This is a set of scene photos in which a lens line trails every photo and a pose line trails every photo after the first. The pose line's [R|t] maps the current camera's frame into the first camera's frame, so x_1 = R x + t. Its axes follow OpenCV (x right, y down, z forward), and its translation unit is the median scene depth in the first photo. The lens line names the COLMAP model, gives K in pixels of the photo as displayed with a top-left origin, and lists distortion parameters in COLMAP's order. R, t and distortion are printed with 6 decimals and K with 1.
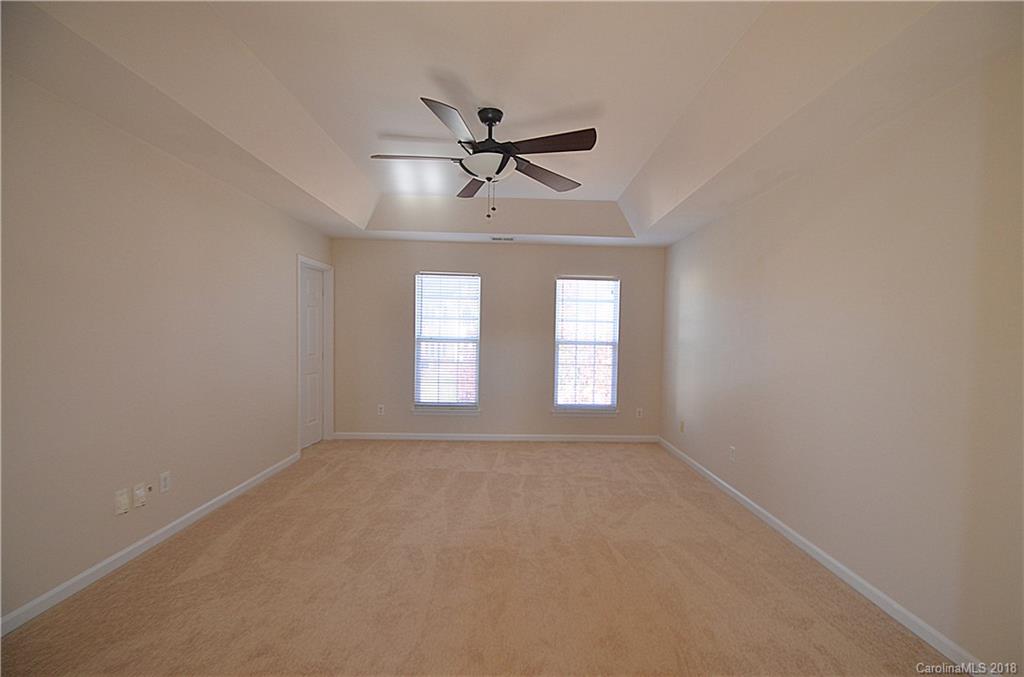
lens RADIAL K [[452.4, 0, 512.0], [0, 452.4, 338.5], [0, 0, 1]] dist [-0.002400, -0.000428]
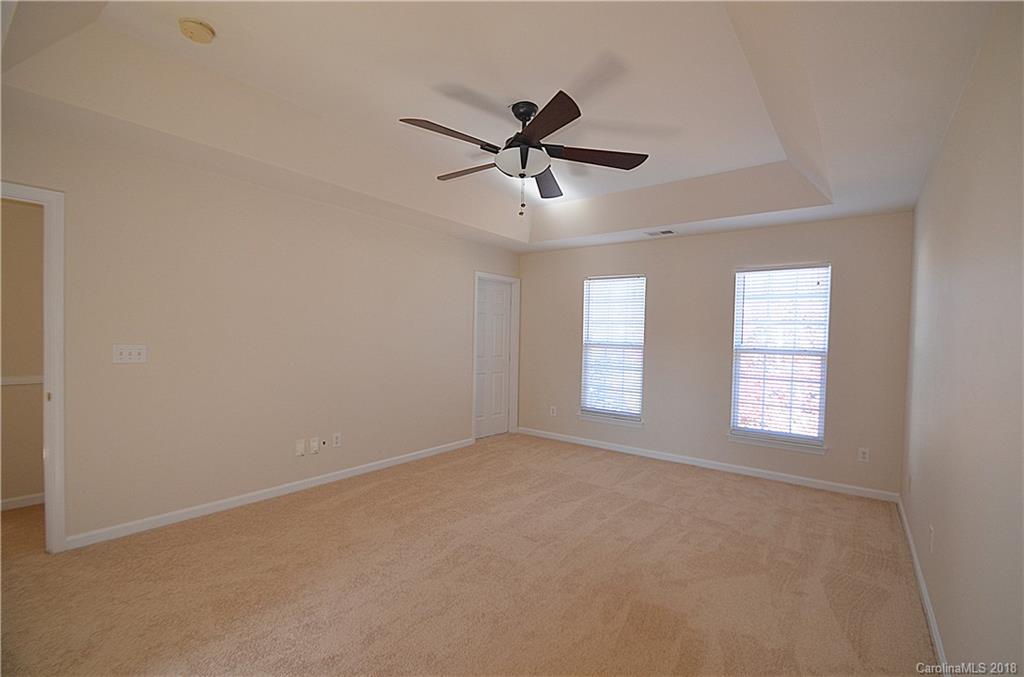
lens RADIAL K [[440.5, 0, 512.0], [0, 440.5, 338.5], [0, 0, 1]] dist [0.001842, 0.000025]
pose [[0.783806, 0.002737, -0.620999, 0.292417], [-0.015869, 0.999752, -0.015624, 0.007017], [0.620803, 0.022100, 0.783655, 0.142269]]
